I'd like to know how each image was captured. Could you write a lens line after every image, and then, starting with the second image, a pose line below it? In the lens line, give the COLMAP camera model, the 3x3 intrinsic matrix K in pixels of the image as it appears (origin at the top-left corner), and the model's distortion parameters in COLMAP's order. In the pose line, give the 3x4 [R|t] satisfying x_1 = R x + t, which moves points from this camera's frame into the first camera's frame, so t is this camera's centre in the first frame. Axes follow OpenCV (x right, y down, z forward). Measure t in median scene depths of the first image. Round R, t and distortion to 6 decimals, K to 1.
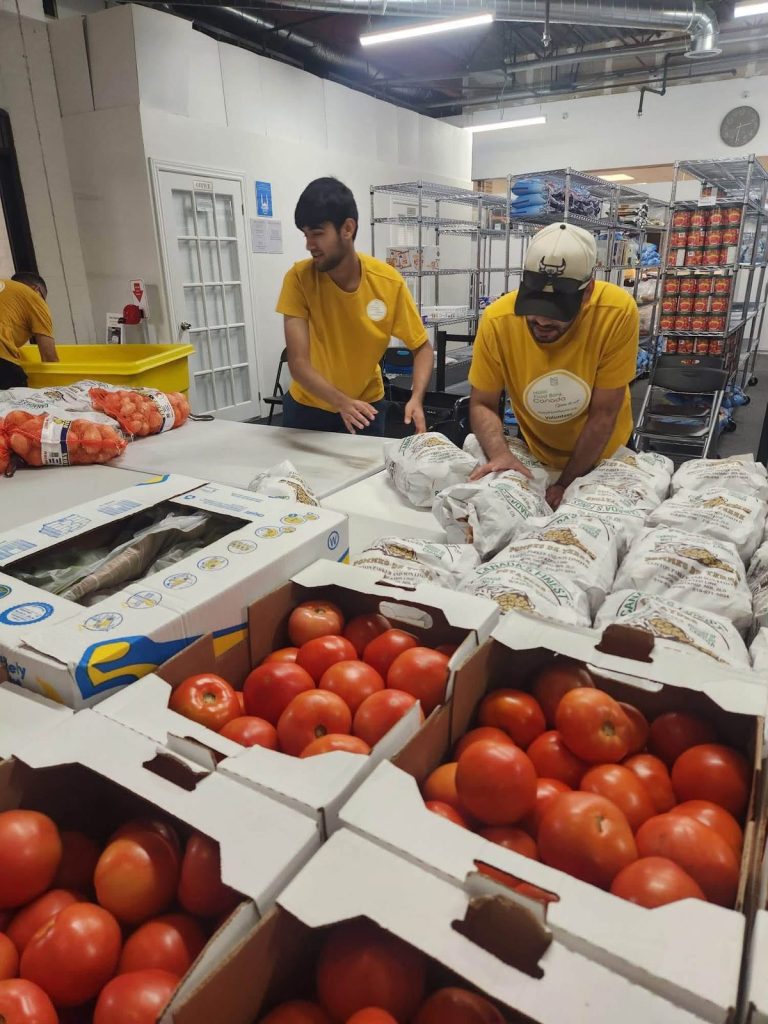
lens RADIAL K [[662.9, 0, 384.0], [0, 662.9, 512.0], [0, 0, 1]] dist [0.055418, -0.057755]
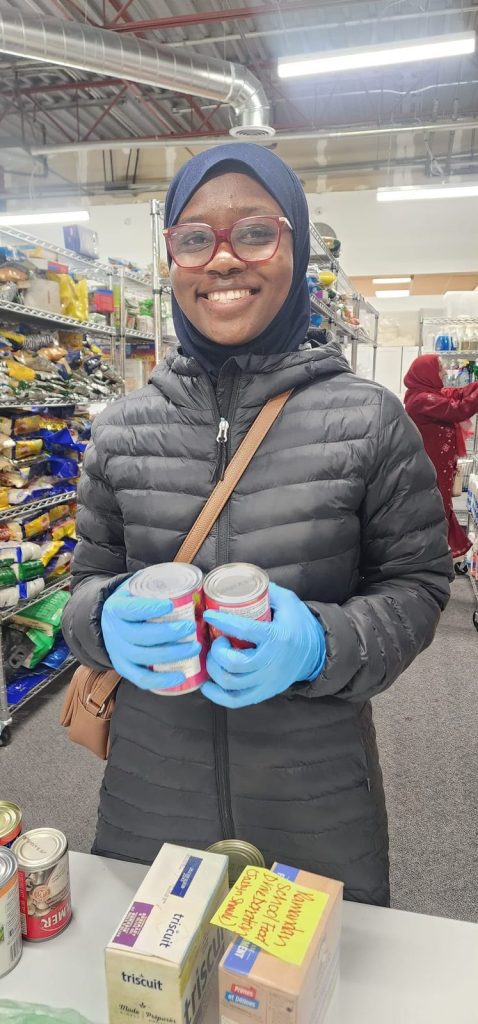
lens RADIAL K [[672.1, 0, 241.8], [0, 672.1, 503.5], [0, 0, 1]] dist [0.076302, -0.071554]
pose [[0.953987, -0.042207, 0.296862, 0.255835], [0.095698, 0.981124, -0.168039, -0.156044], [-0.284166, 0.188717, 0.940019, 0.409135]]
